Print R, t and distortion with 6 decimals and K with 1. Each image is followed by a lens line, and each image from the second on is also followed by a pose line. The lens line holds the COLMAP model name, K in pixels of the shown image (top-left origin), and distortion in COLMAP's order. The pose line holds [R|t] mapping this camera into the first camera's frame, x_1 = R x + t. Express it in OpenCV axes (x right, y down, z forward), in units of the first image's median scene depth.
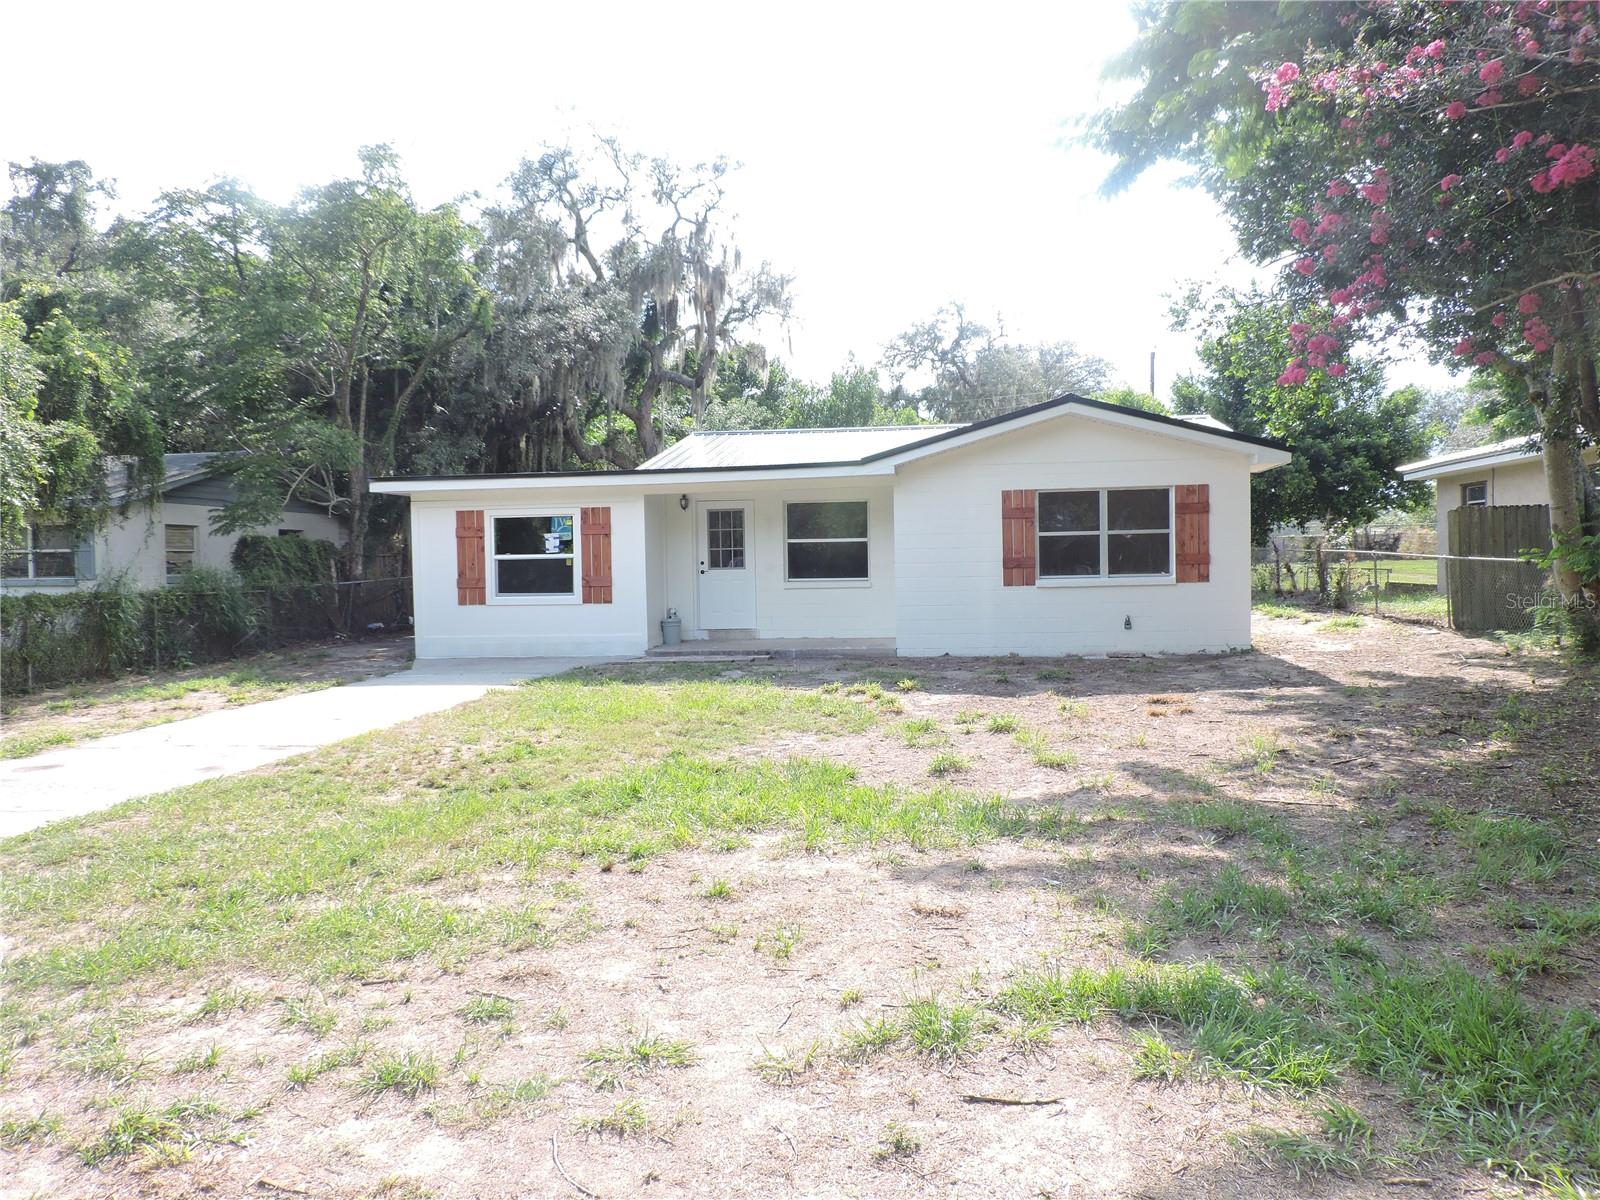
lens RADIAL K [[1138.4, 0, 802.4], [0, 1138.4, 601.7], [0, 0, 1]] dist [-0.024929, 0.006696]
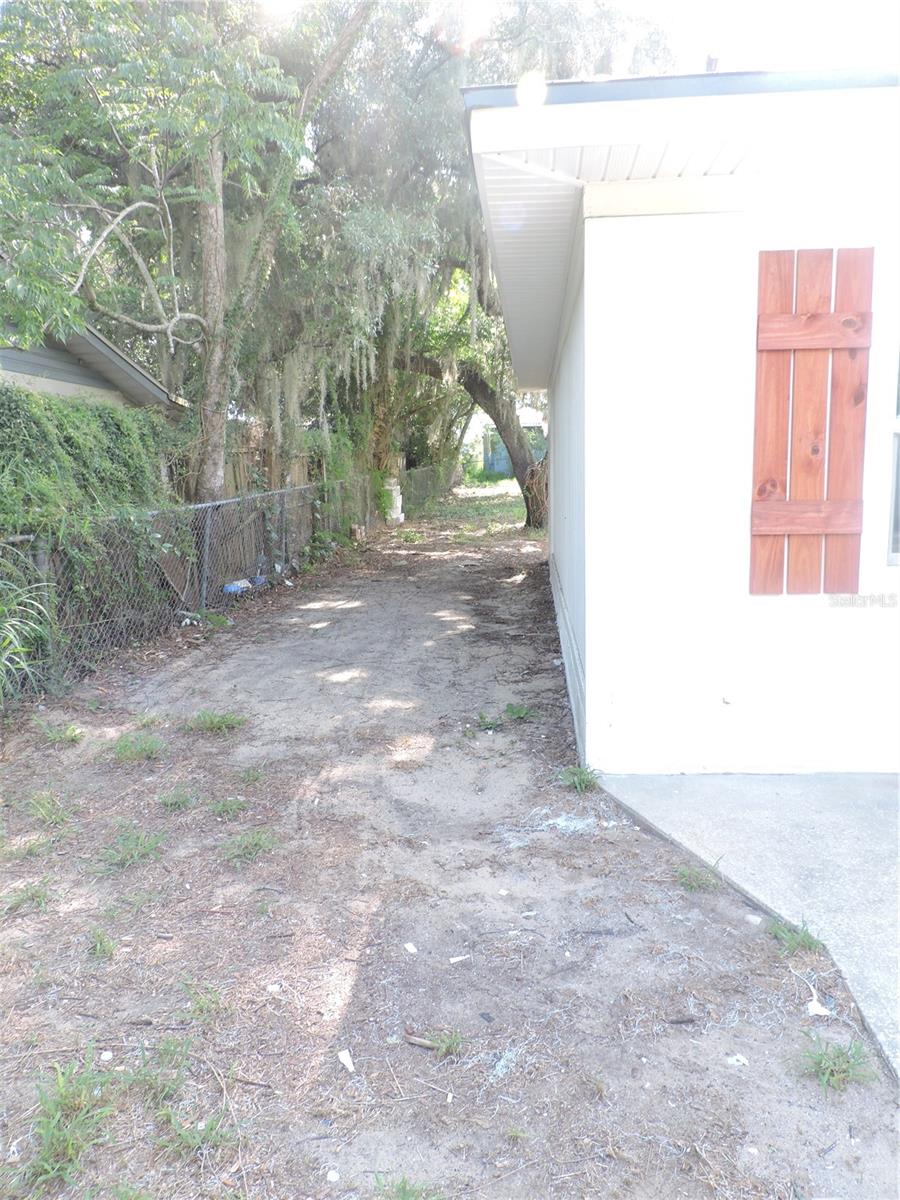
lens RADIAL K [[853.8, 0, 448.7], [0, 853.8, 599.1], [0, 0, 1]] dist [-0.024929, 0.006696]
pose [[0.998908, -0.013923, 0.044598, -0.345771], [0.008797, 0.993540, 0.113138, -0.018839], [-0.045885, -0.112622, 0.992578, 0.704399]]
